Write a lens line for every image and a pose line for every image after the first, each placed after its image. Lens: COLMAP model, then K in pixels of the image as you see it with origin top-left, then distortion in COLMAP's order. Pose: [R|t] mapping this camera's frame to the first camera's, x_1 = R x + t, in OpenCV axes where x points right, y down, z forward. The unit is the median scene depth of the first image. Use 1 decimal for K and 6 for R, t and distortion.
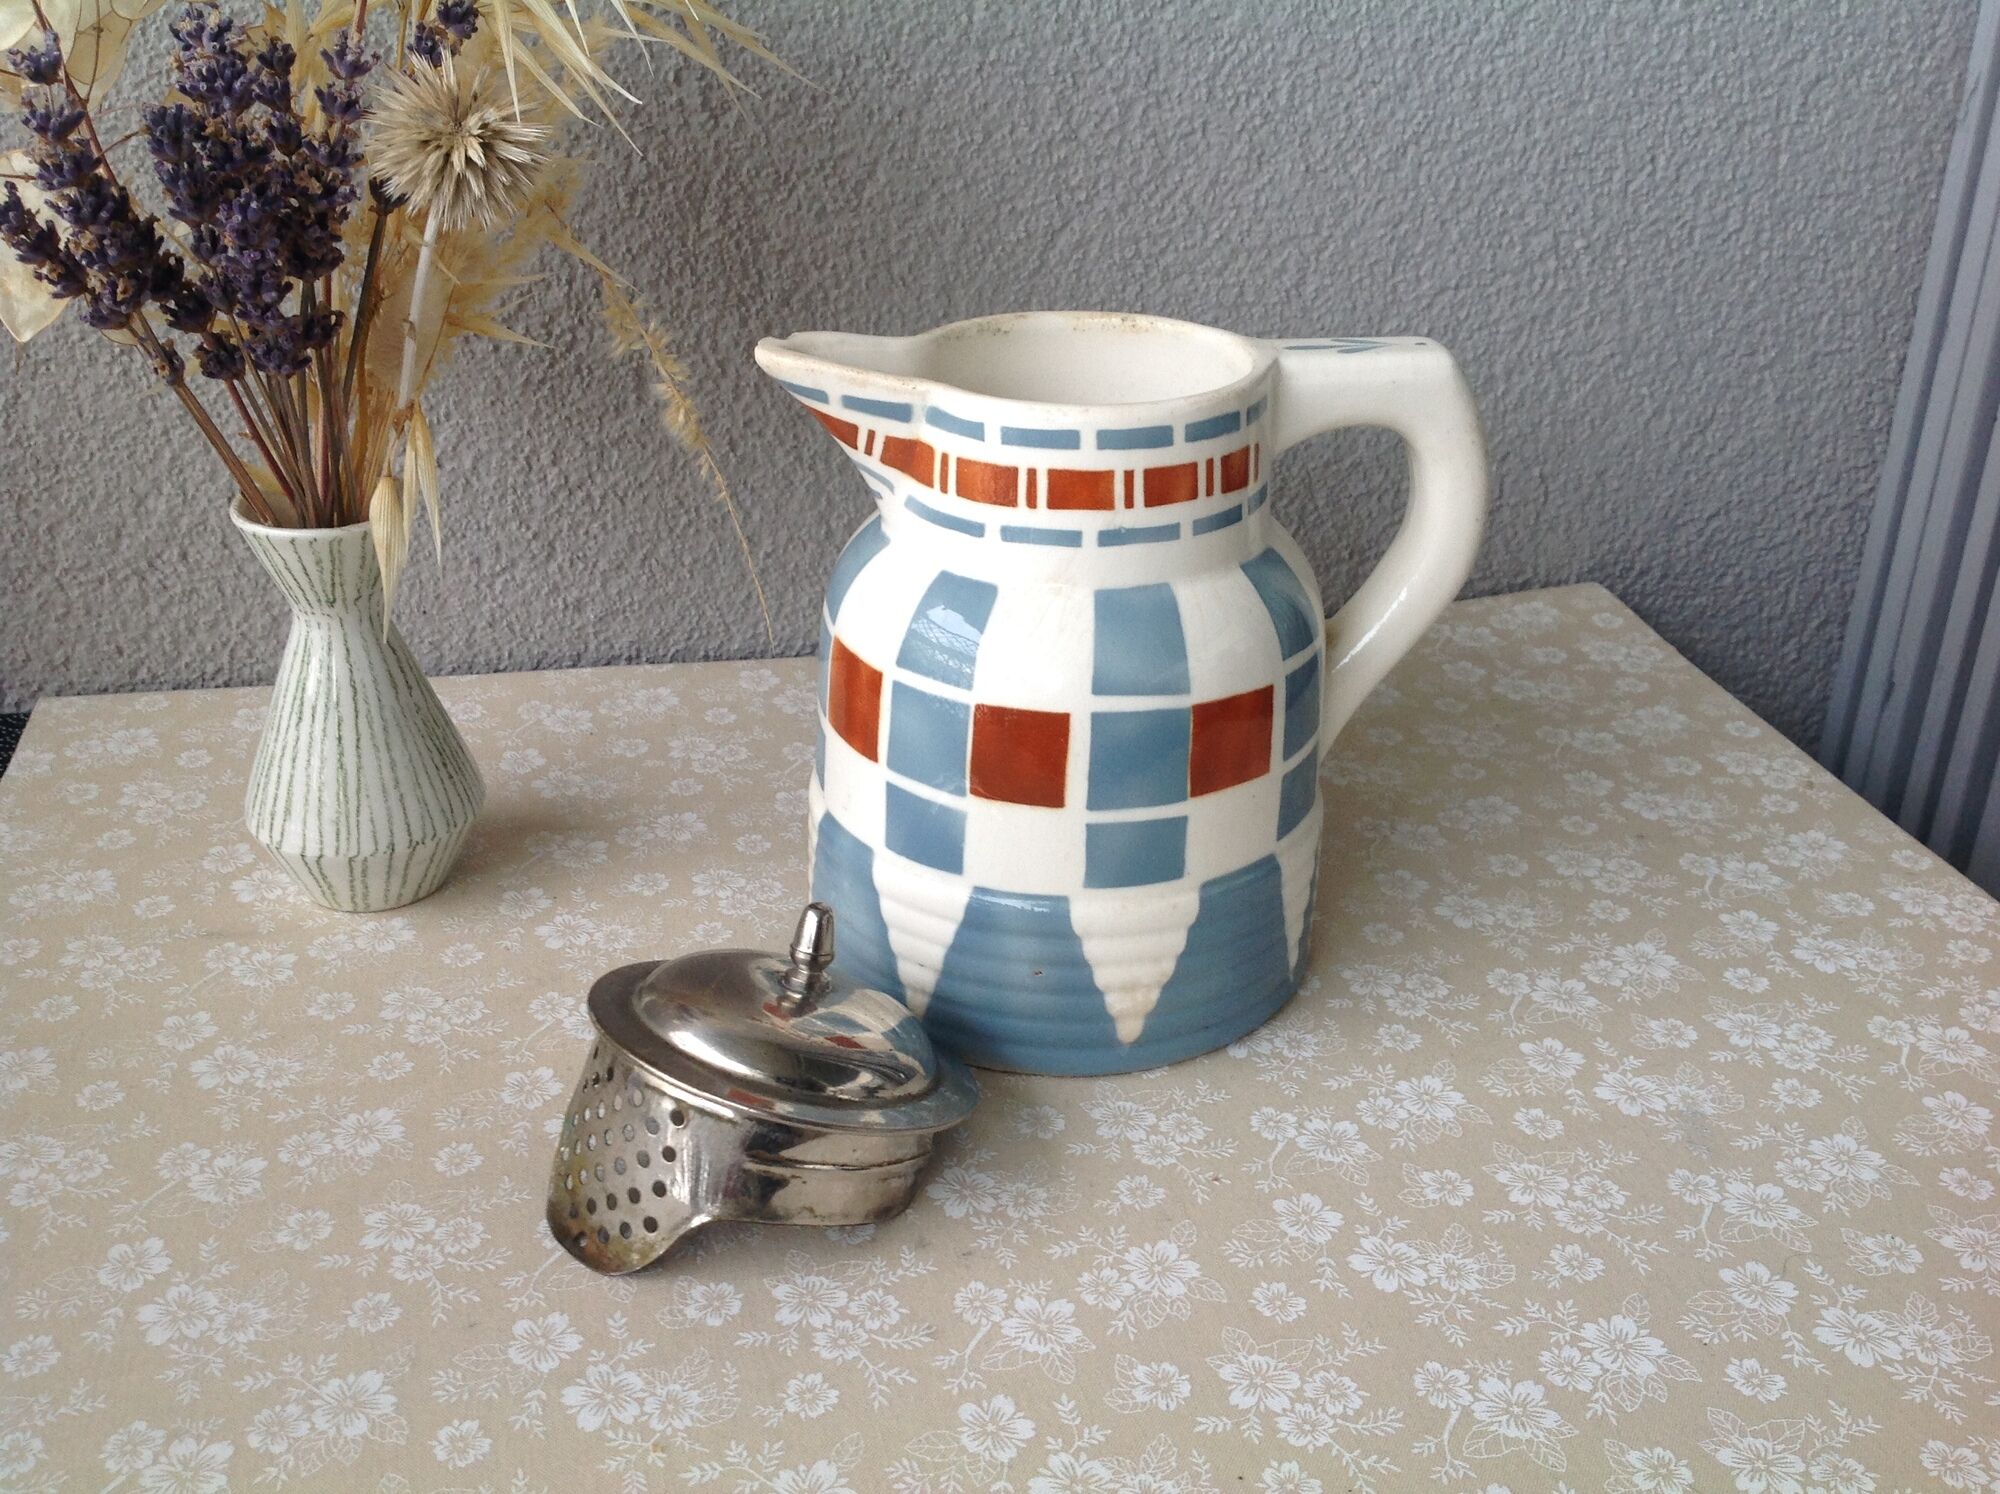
lens RADIAL K [[3106.7, 0, 871.2], [0, 3106.7, 825.3], [0, 0, 1]] dist [0.193605, -1.186094]
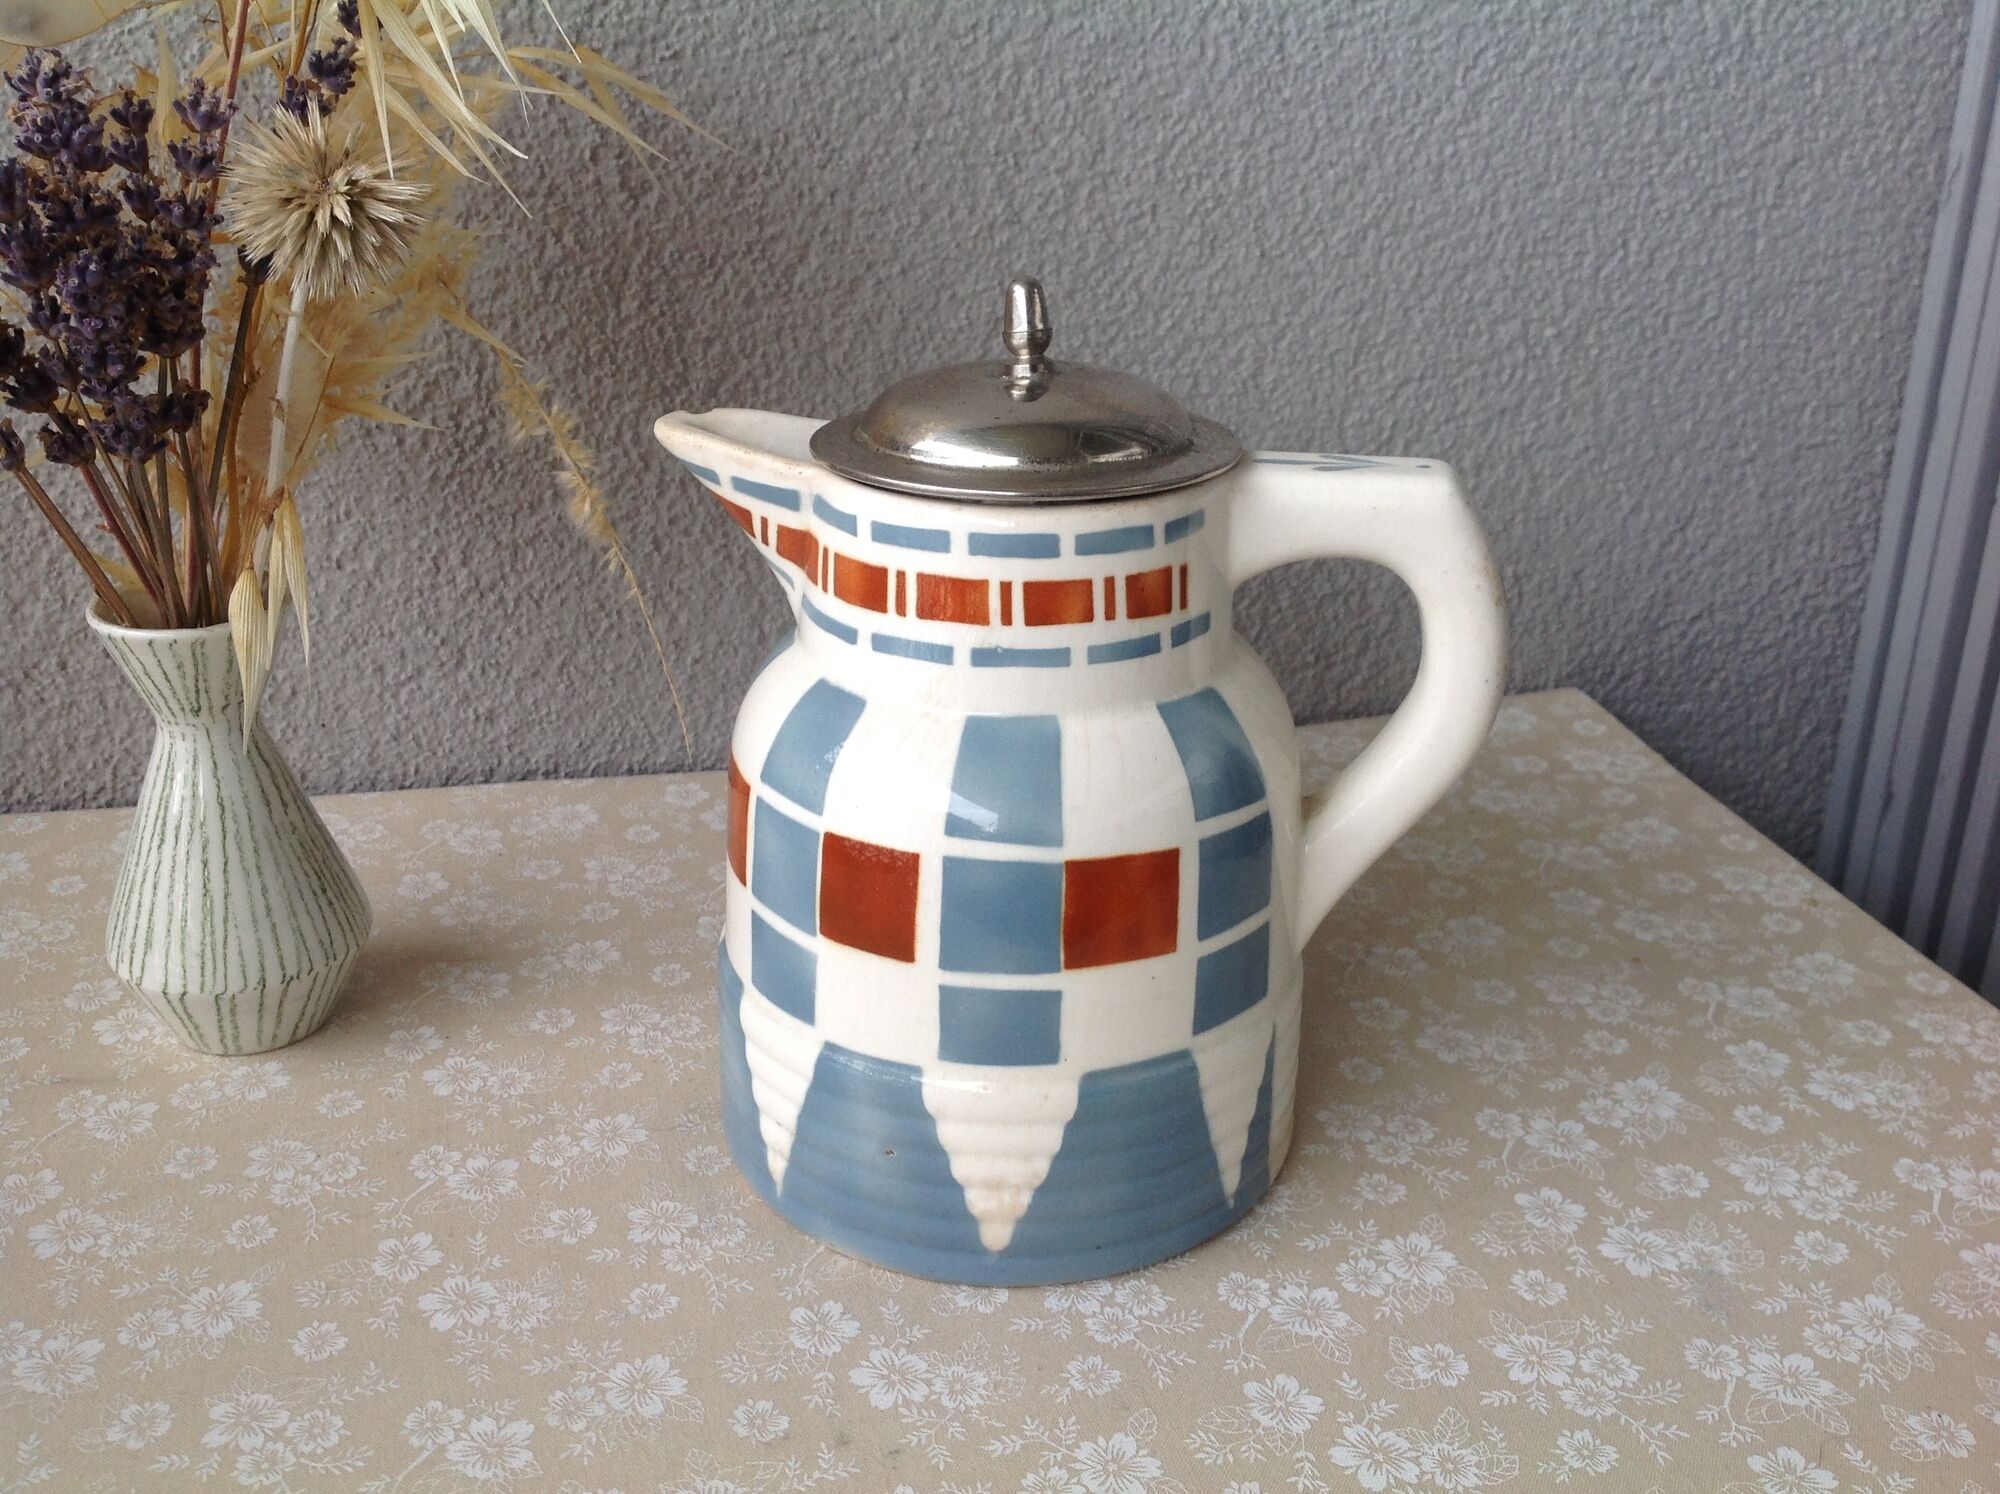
lens RADIAL K [[2847.8, 0, 980.9], [0, 2847.8, 656.1], [0, 0, 1]] dist [0.098330, -0.669851]
pose [[0.999400, -0.004169, 0.034394, 0.023984], [0.007512, 0.995191, -0.097660, -0.004557], [-0.033822, 0.097860, 0.994625, 0.156443]]
